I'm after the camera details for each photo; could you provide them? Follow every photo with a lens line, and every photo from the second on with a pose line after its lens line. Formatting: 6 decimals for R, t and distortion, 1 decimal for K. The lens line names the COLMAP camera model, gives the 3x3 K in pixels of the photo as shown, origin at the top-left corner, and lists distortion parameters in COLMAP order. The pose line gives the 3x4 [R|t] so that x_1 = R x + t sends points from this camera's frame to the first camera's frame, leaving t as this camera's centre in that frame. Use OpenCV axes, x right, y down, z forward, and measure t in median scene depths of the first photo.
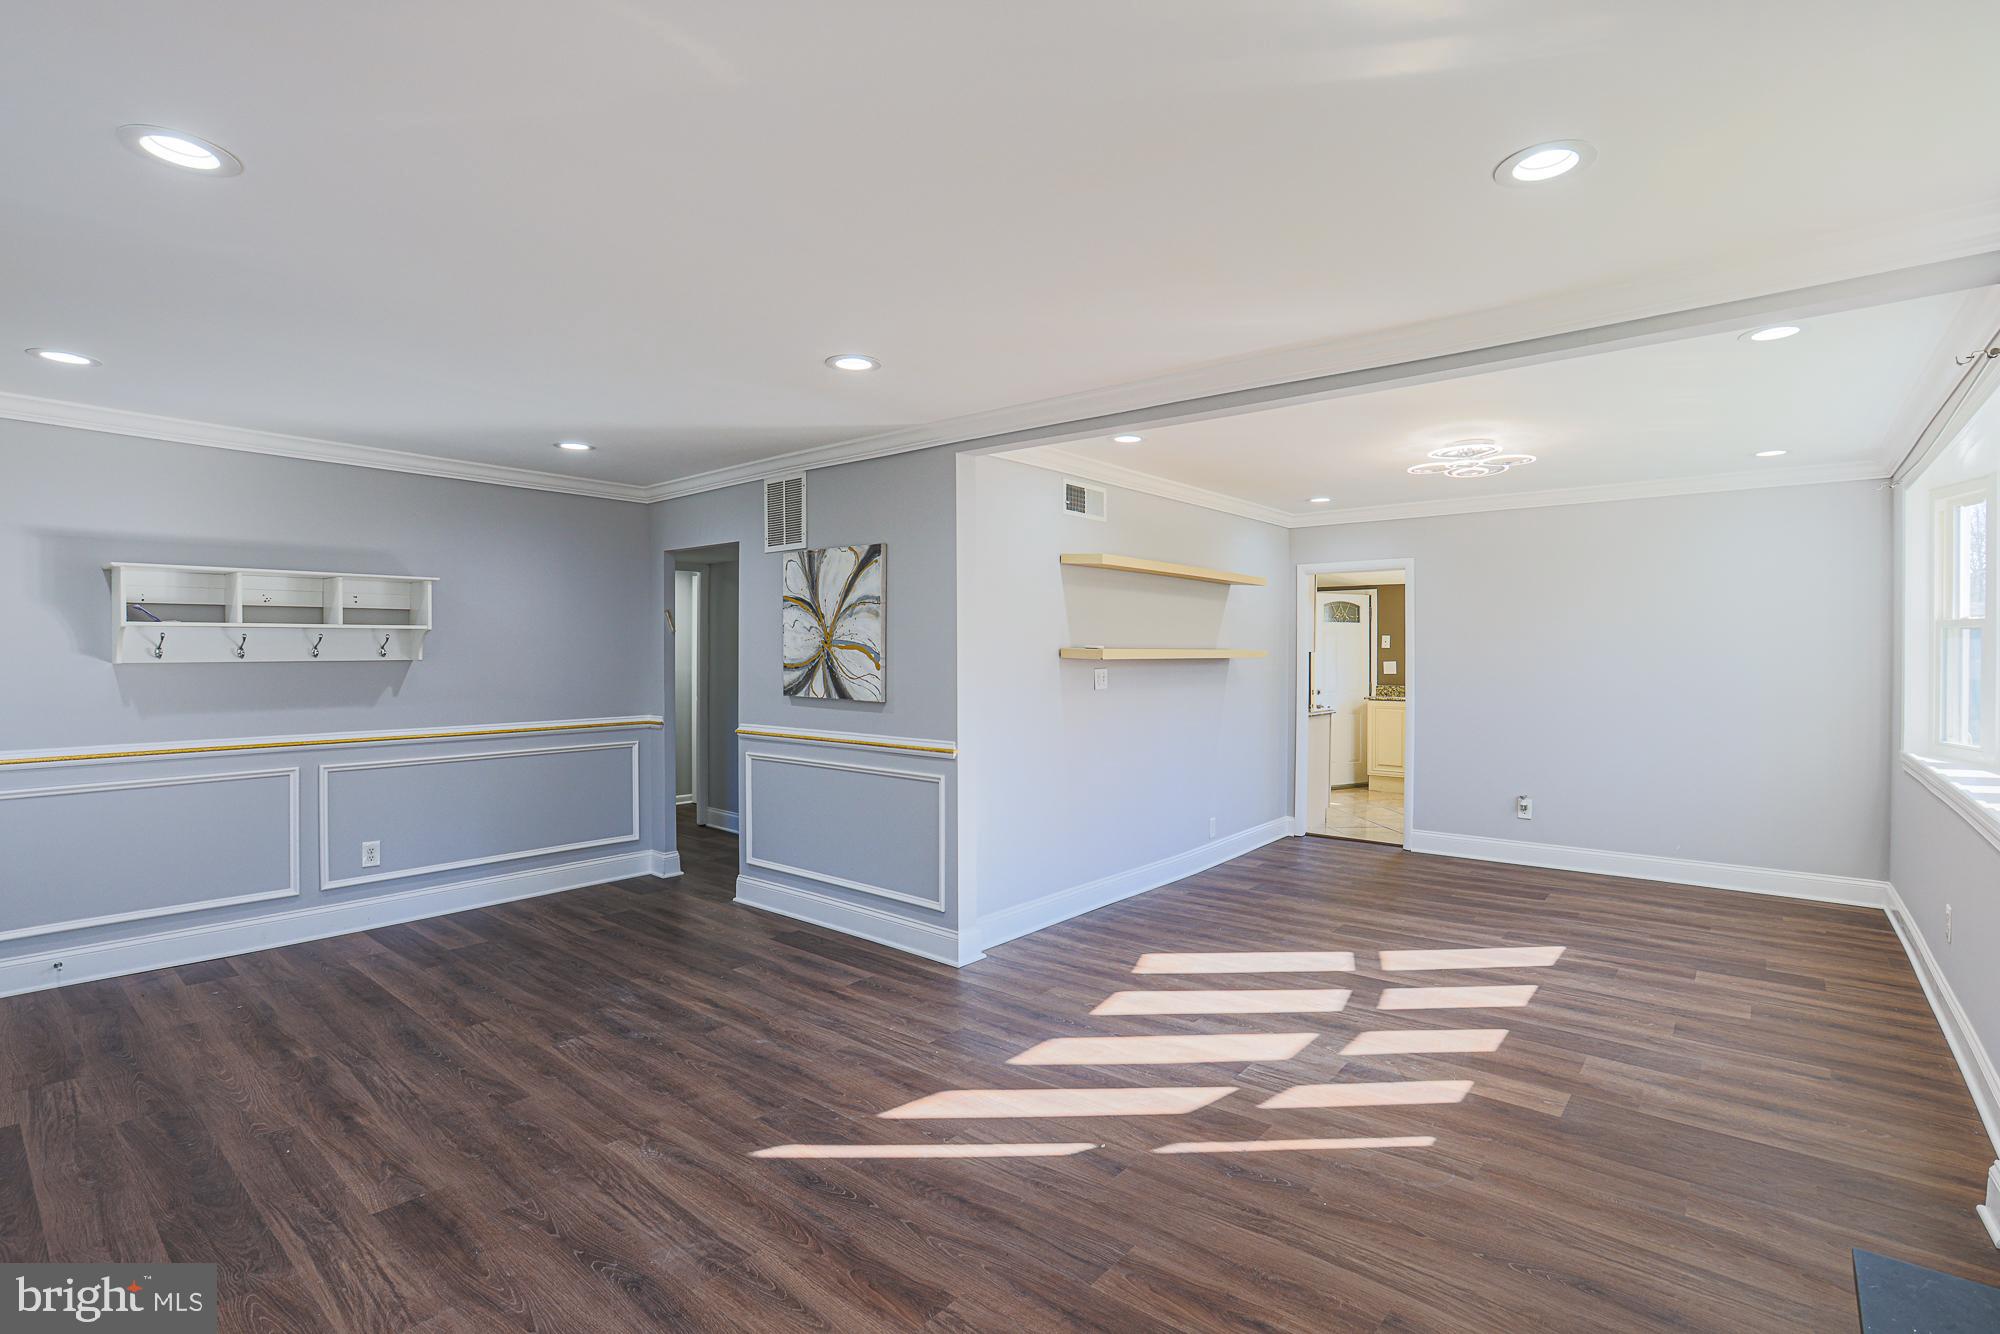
lens RADIAL K [[930.2, 0, 1046.6], [0, 930.2, 664.2], [0, 0, 1]] dist [-0.055161, 0.018434]
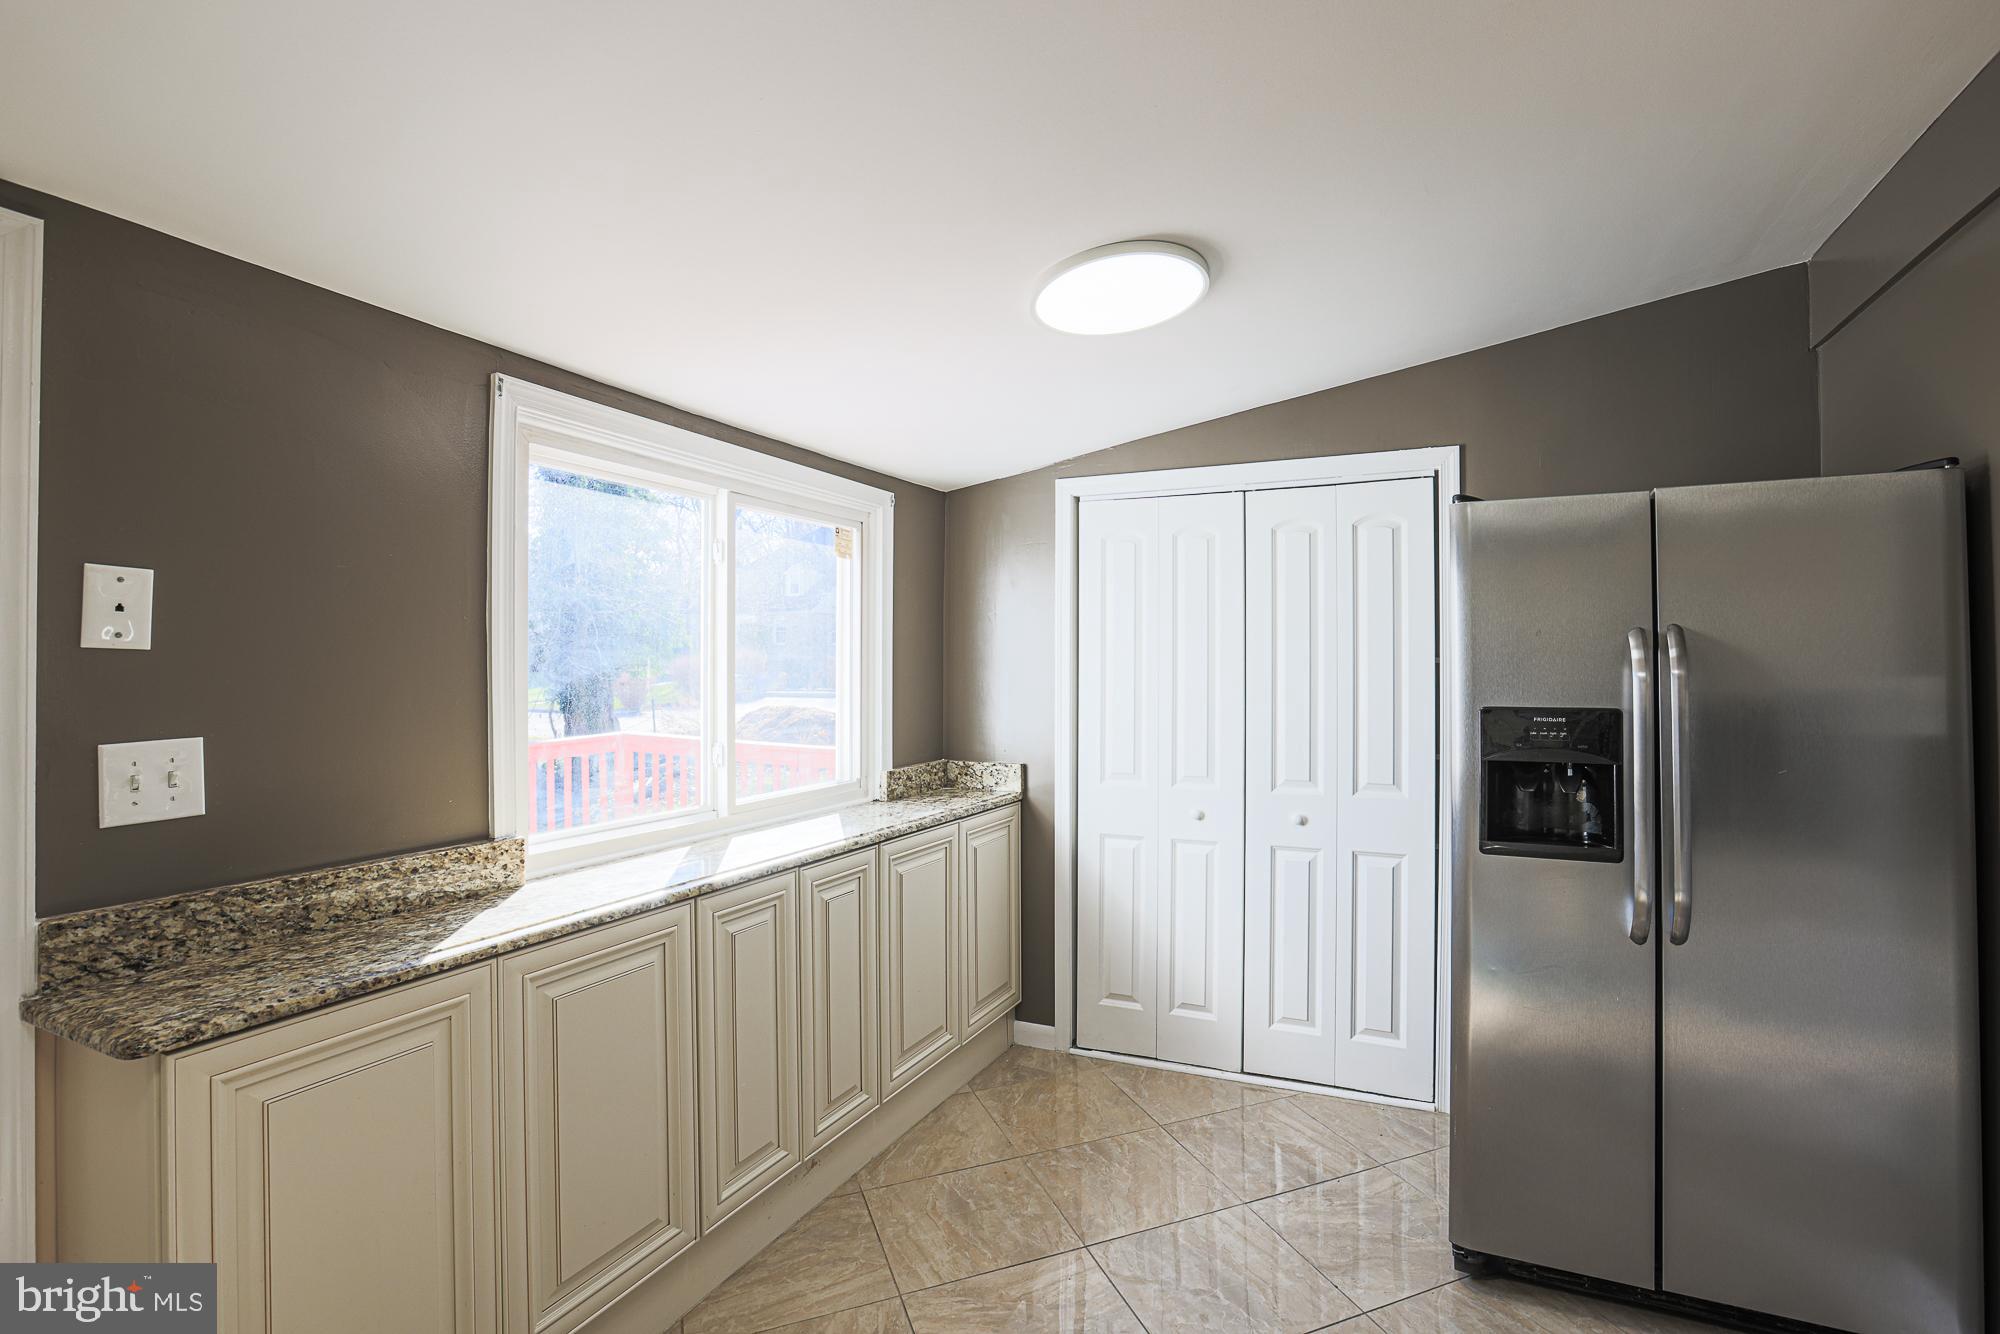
lens RADIAL K [[930.2, 0, 1038.5], [0, 930.2, 650.2], [0, 0, 1]] dist [-0.055161, 0.018434]
pose [[-0.241389, 0.010526, 0.970371, 0.490954], [0.017738, 0.999822, -0.006433, -0.035708], [-0.970266, 0.015660, -0.241533, 2.278775]]
